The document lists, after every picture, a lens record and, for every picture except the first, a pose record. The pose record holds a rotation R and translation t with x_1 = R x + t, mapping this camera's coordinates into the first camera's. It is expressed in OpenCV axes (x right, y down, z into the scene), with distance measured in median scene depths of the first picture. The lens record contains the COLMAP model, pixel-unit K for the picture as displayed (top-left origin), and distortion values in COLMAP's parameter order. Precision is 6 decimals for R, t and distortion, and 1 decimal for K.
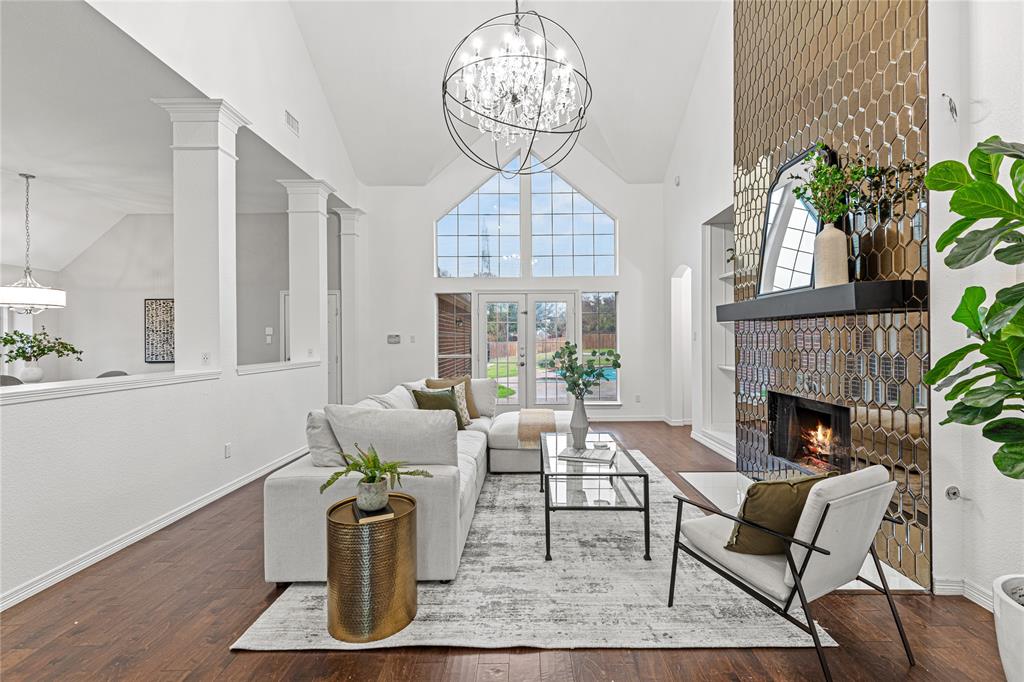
lens RADIAL K [[461.2, 0, 513.4], [0, 461.2, 337.4], [0, 0, 1]] dist [0.004085, 0.000315]
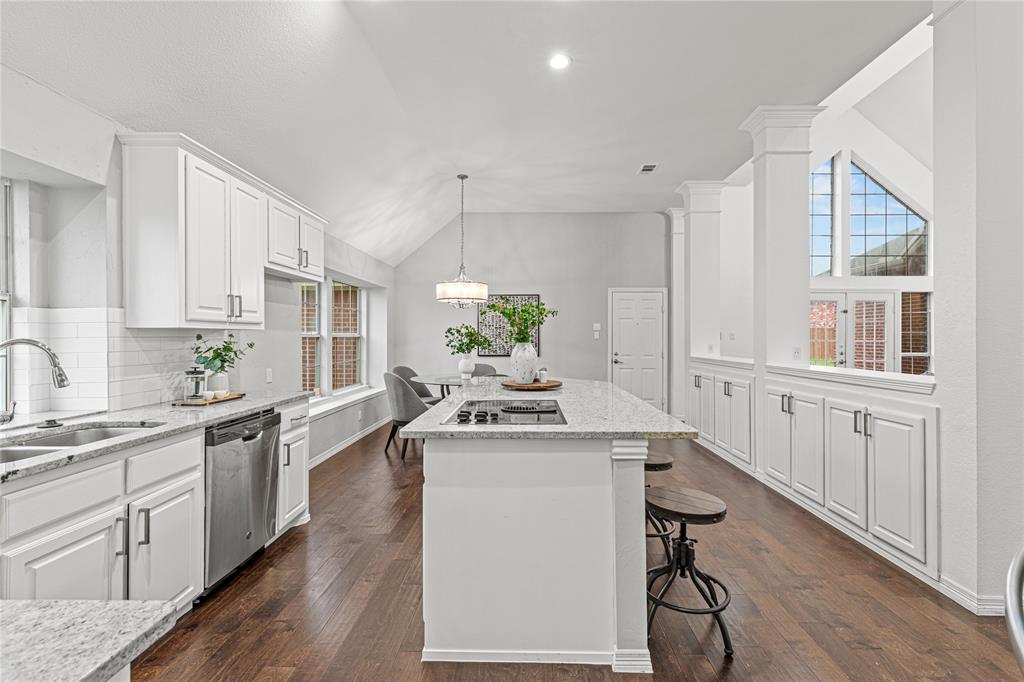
lens RADIAL K [[462.3, 0, 512.7], [0, 462.3, 332.8], [0, 0, 1]] dist [-0.017175, -0.000148]
pose [[0.999810, 0.010721, -0.016268, -0.873547], [-0.010723, 0.999943, -0.000001, 0.001400], [0.016267, 0.000175, 0.999868, -0.032780]]
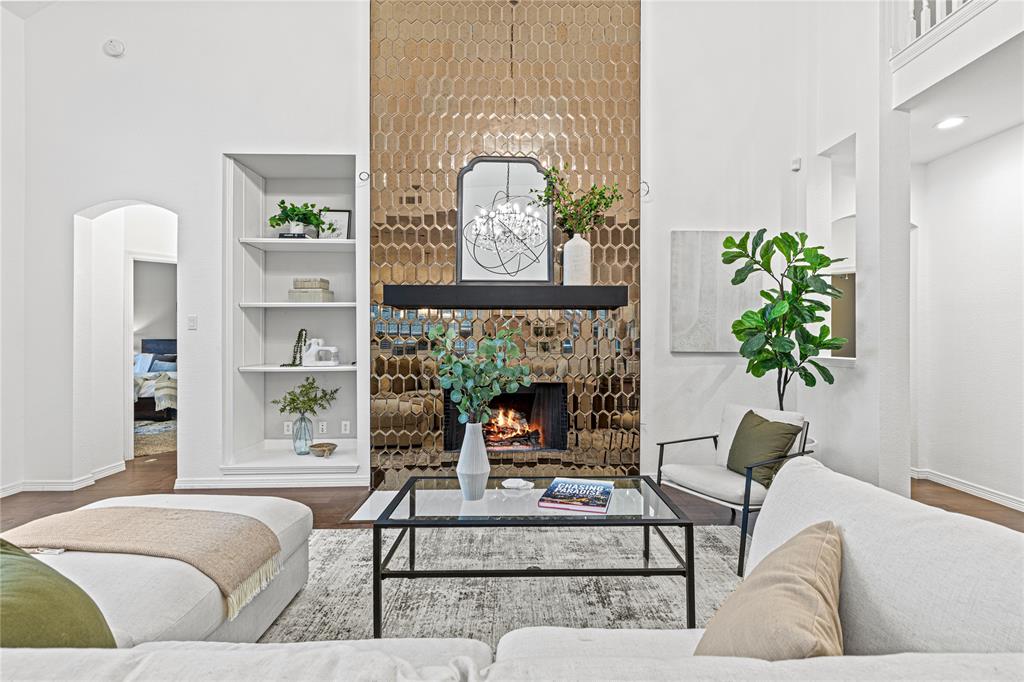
lens RADIAL K [[465.0, 0, 512.0], [0, 465.0, 341.0], [0, 0, 1]] dist [0.001106, -0.000109]
pose [[-0.051863, 0.002378, 0.998651, -0.266986], [-0.003435, 0.999991, -0.002559, 0.020852], [-0.998648, -0.003563, -0.051855, 0.608399]]
